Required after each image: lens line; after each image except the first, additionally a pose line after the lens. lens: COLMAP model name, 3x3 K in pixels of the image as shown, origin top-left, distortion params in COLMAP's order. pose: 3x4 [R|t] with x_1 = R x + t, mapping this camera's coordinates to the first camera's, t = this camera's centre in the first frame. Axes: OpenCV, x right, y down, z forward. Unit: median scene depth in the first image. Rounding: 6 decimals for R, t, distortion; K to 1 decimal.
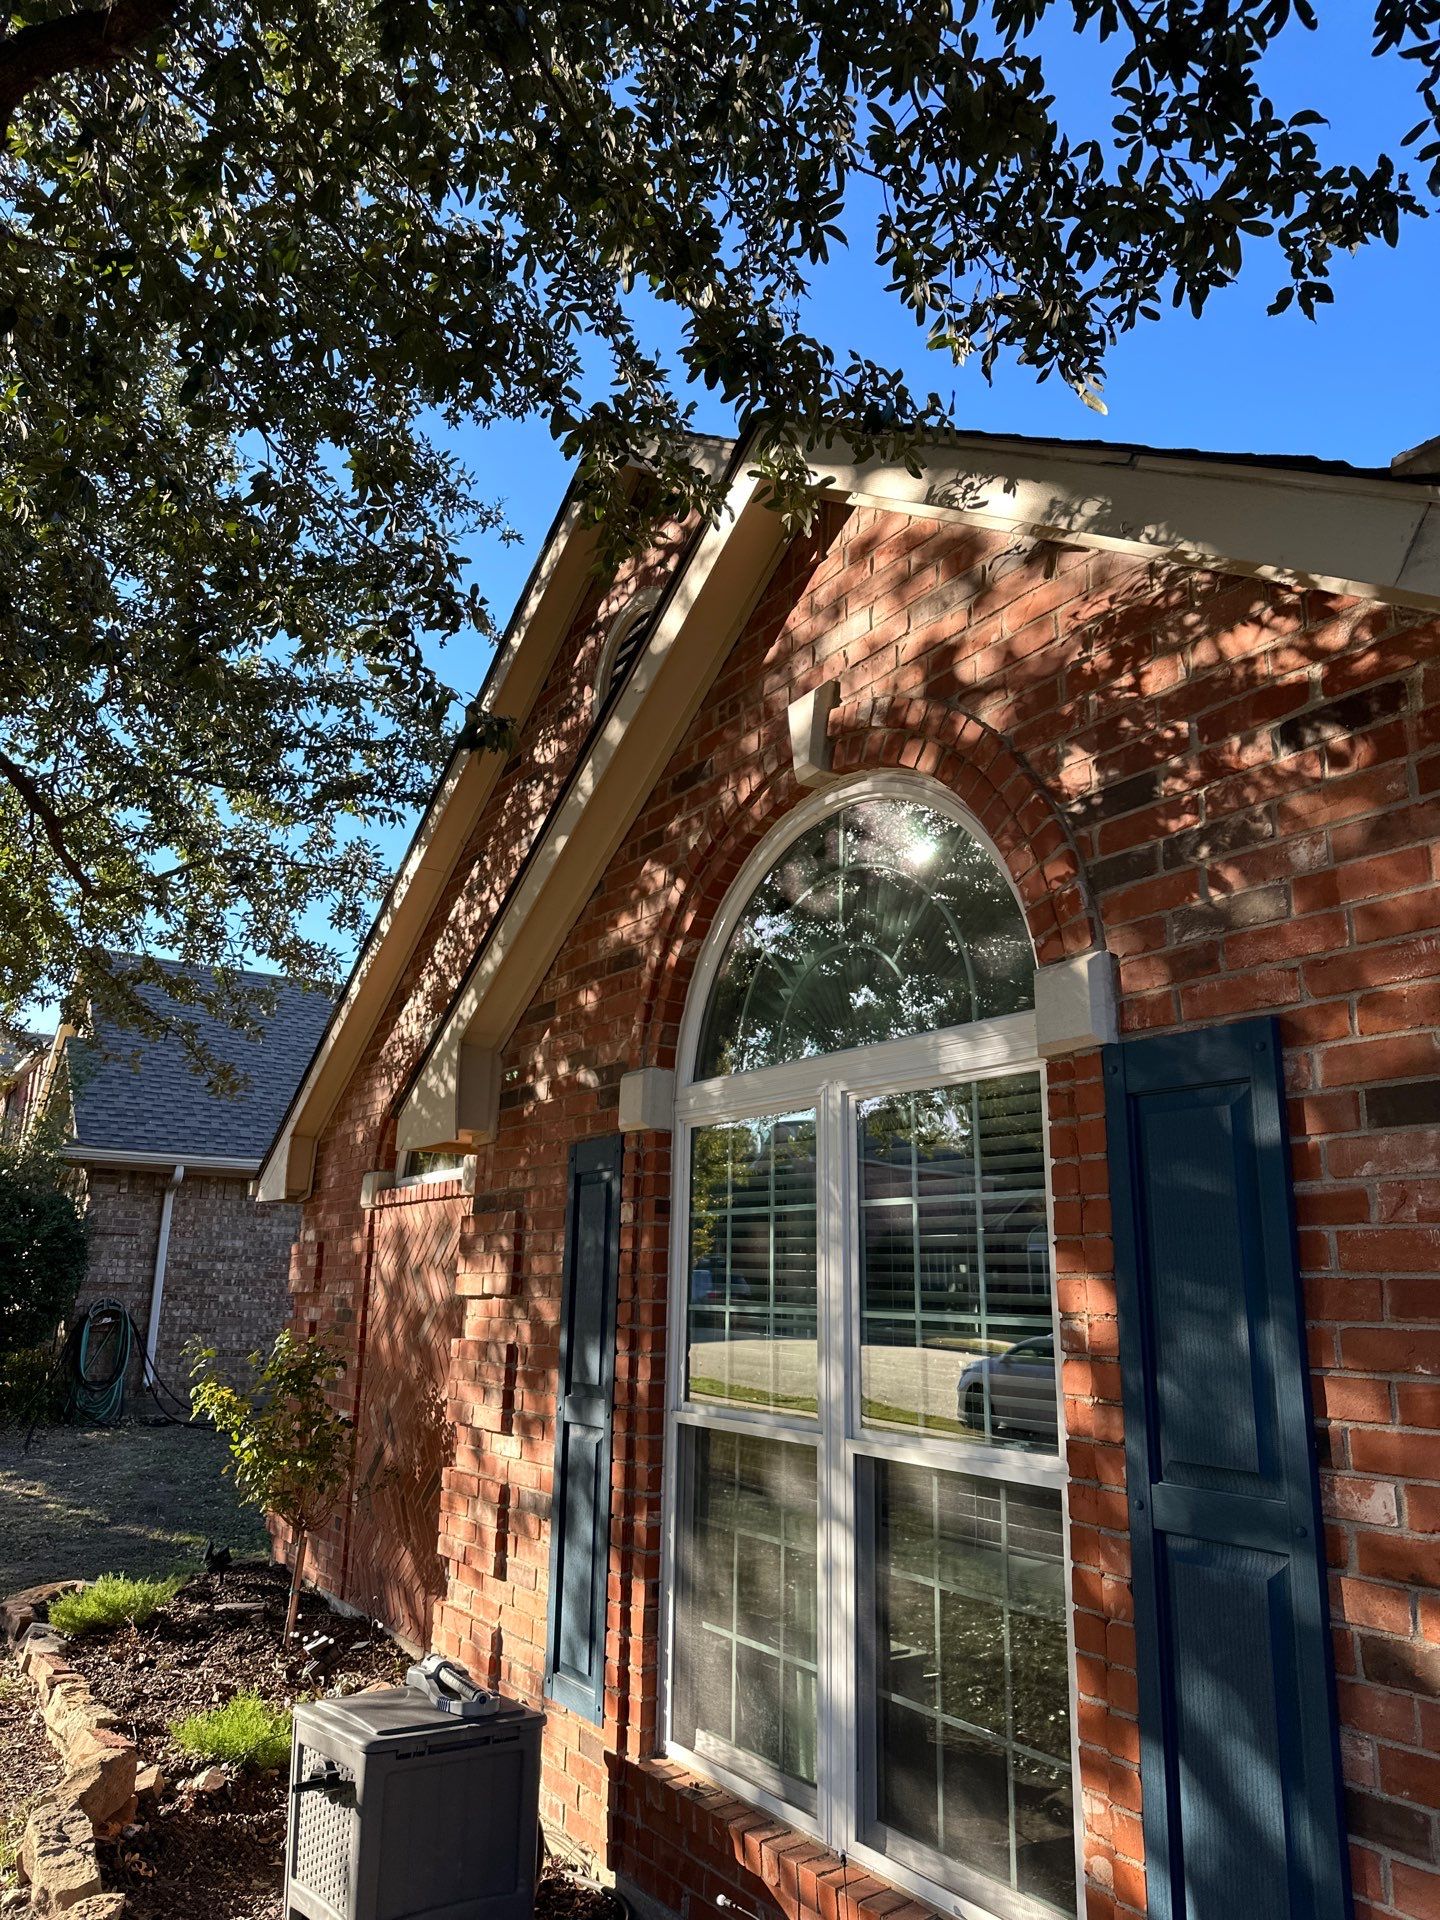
lens RADIAL K [[1363.3, 0, 720.0], [0, 1363.3, 960.0], [0, 0, 1]] dist [0.227140, -0.222257]
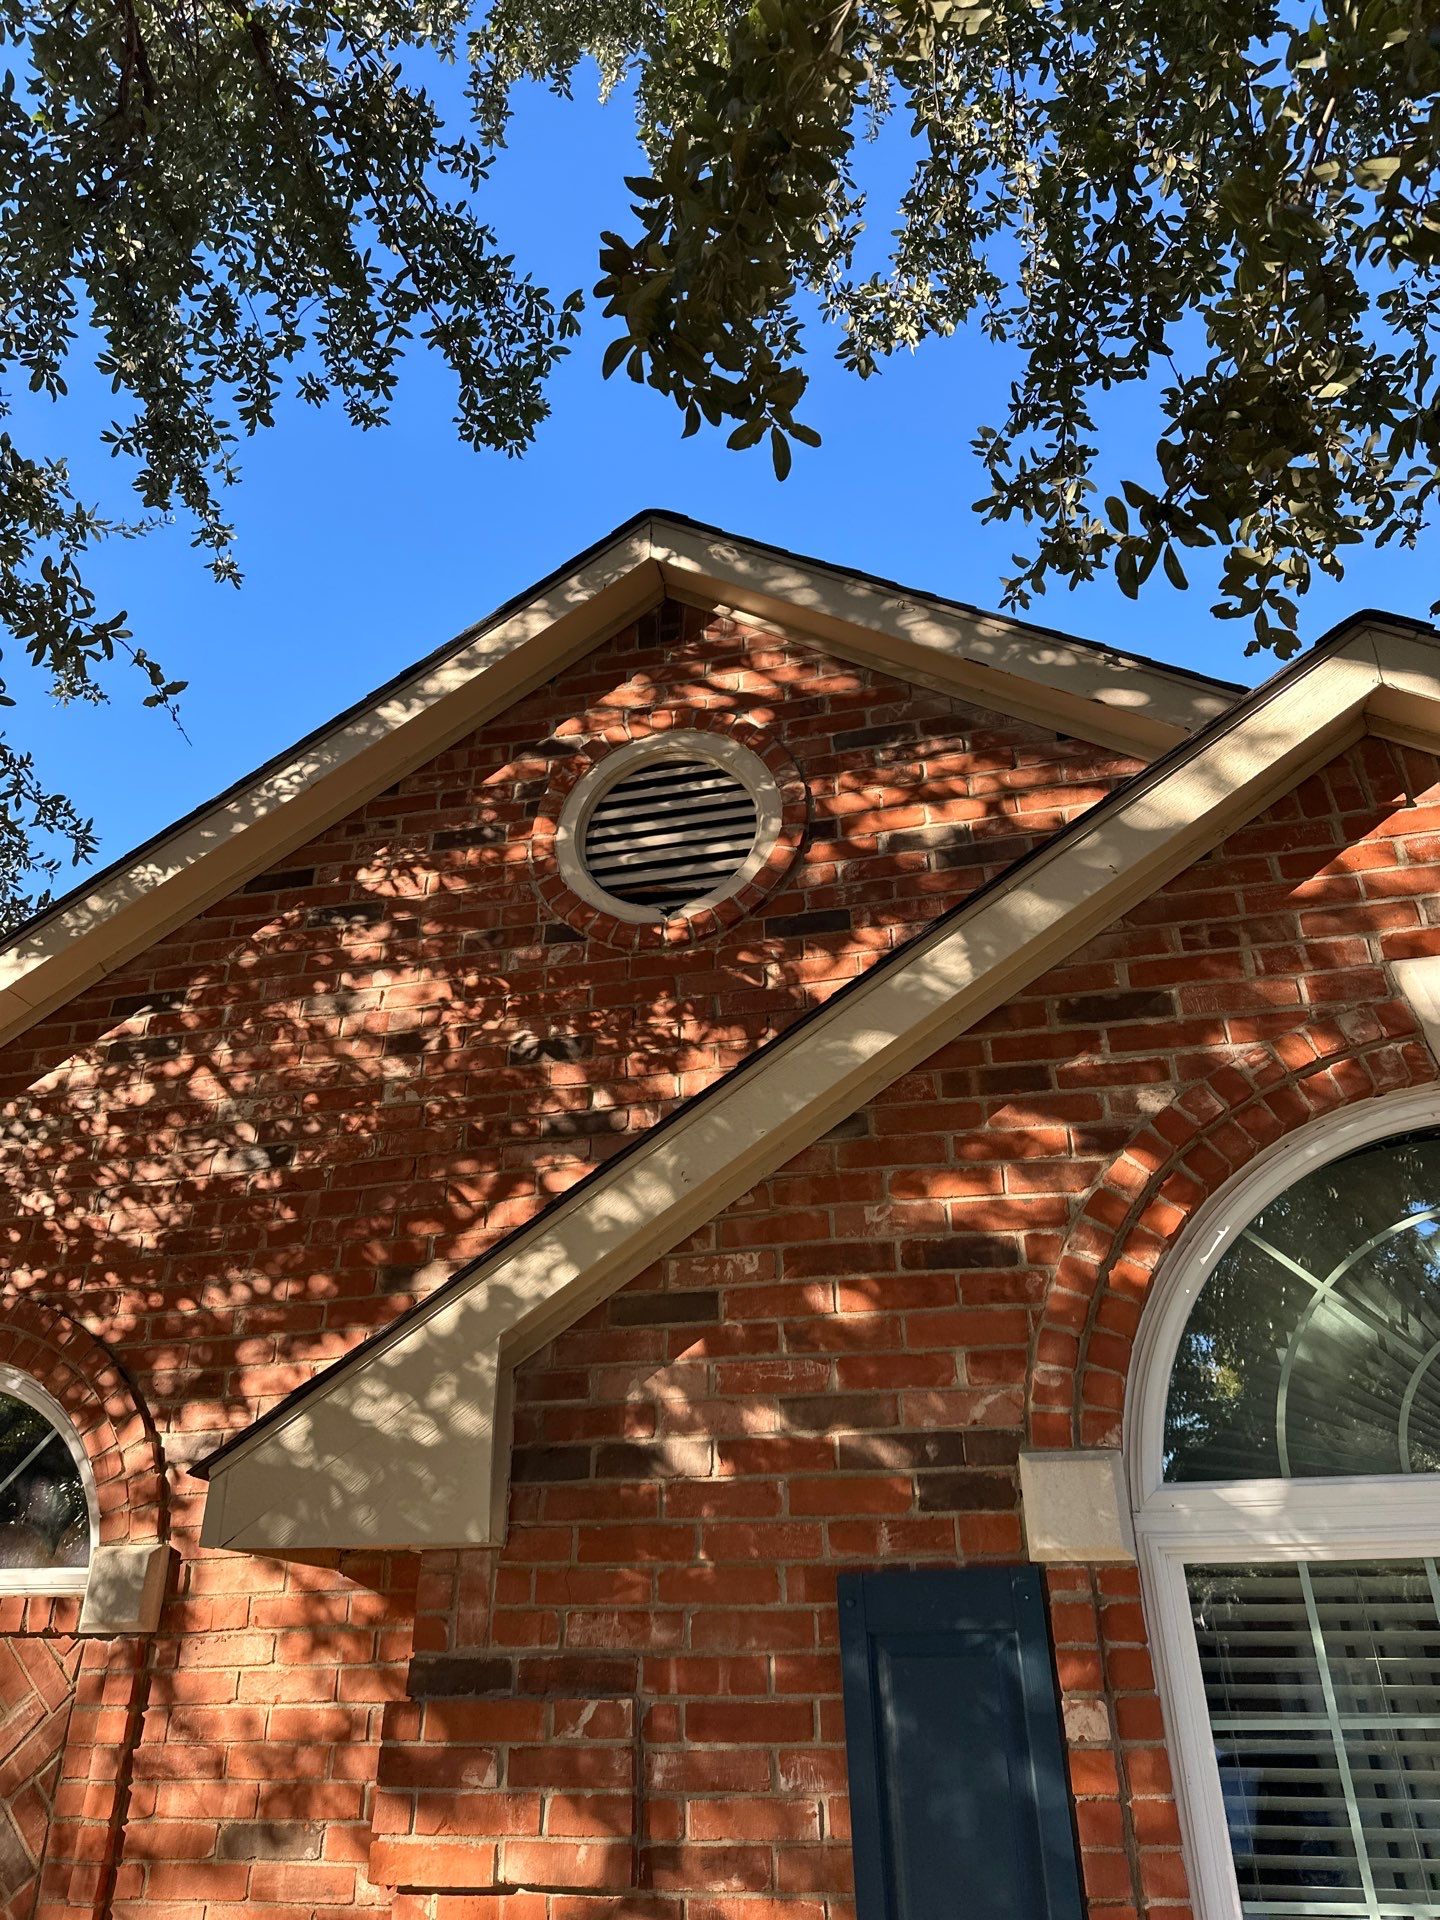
lens RADIAL K [[1330.7, 0, 720.0], [0, 1330.7, 960.0], [0, 0, 1]] dist [0.133990, -0.204101]
pose [[0.708653, 0.304378, 0.636525, -0.808632], [-0.141895, 0.945210, -0.294014, 0.098106], [-0.691141, 0.118034, 0.713016, 0.868195]]
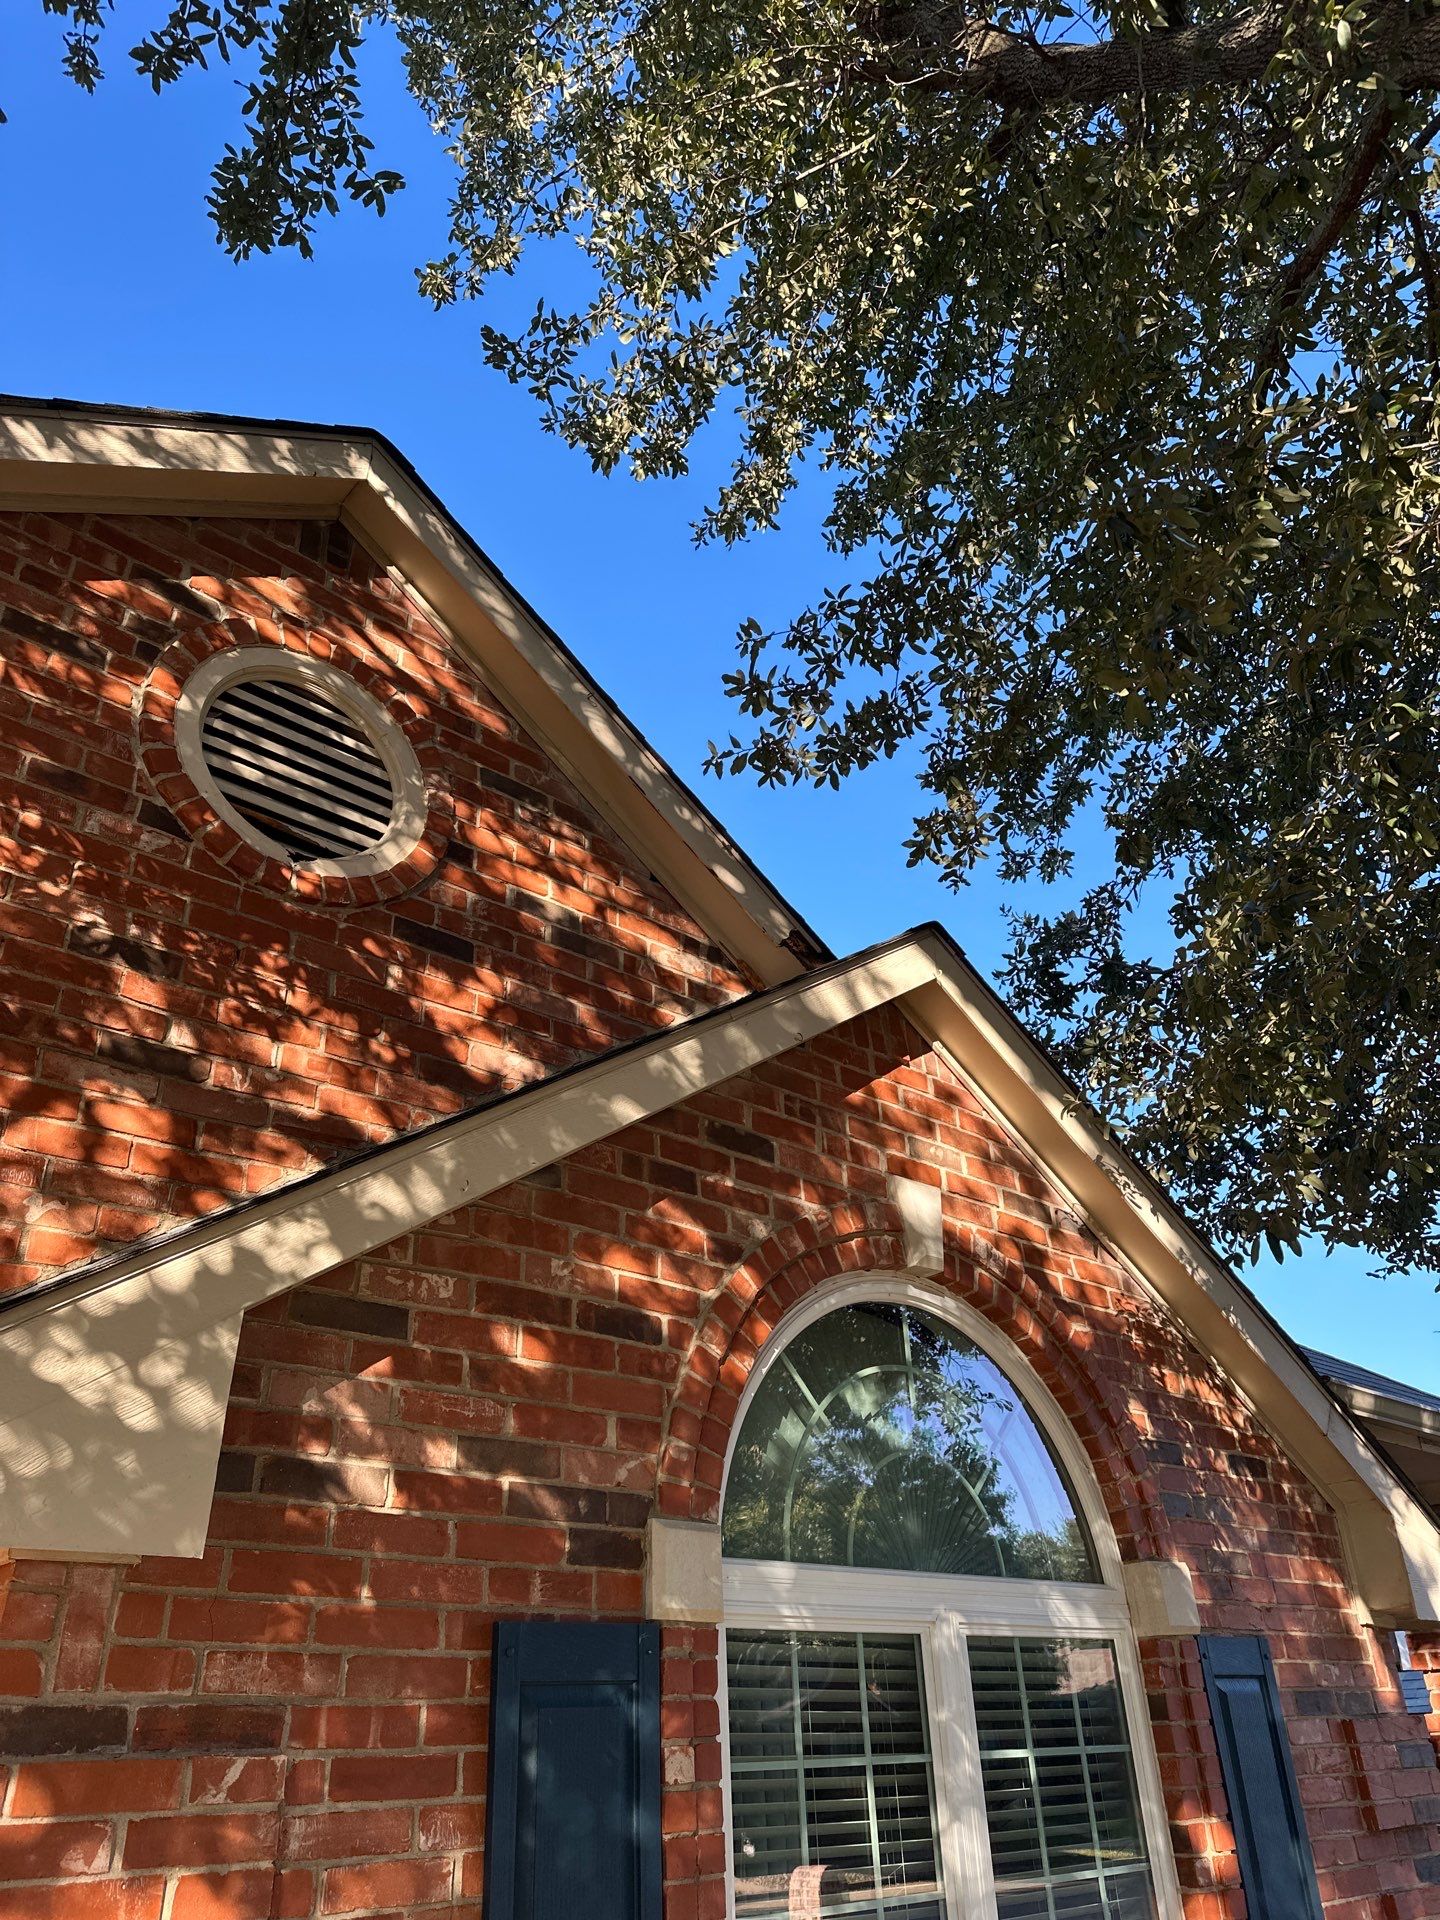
lens RADIAL K [[1347.5, 0, 720.0], [0, 1347.5, 960.0], [0, 0, 1]] dist [0.067922, -0.070128]
pose [[-0.144685, 0.475127, 0.867940, -1.024665], [-0.211369, 0.842082, -0.496207, 0.235567], [-0.966638, -0.255250, -0.021409, 1.413426]]
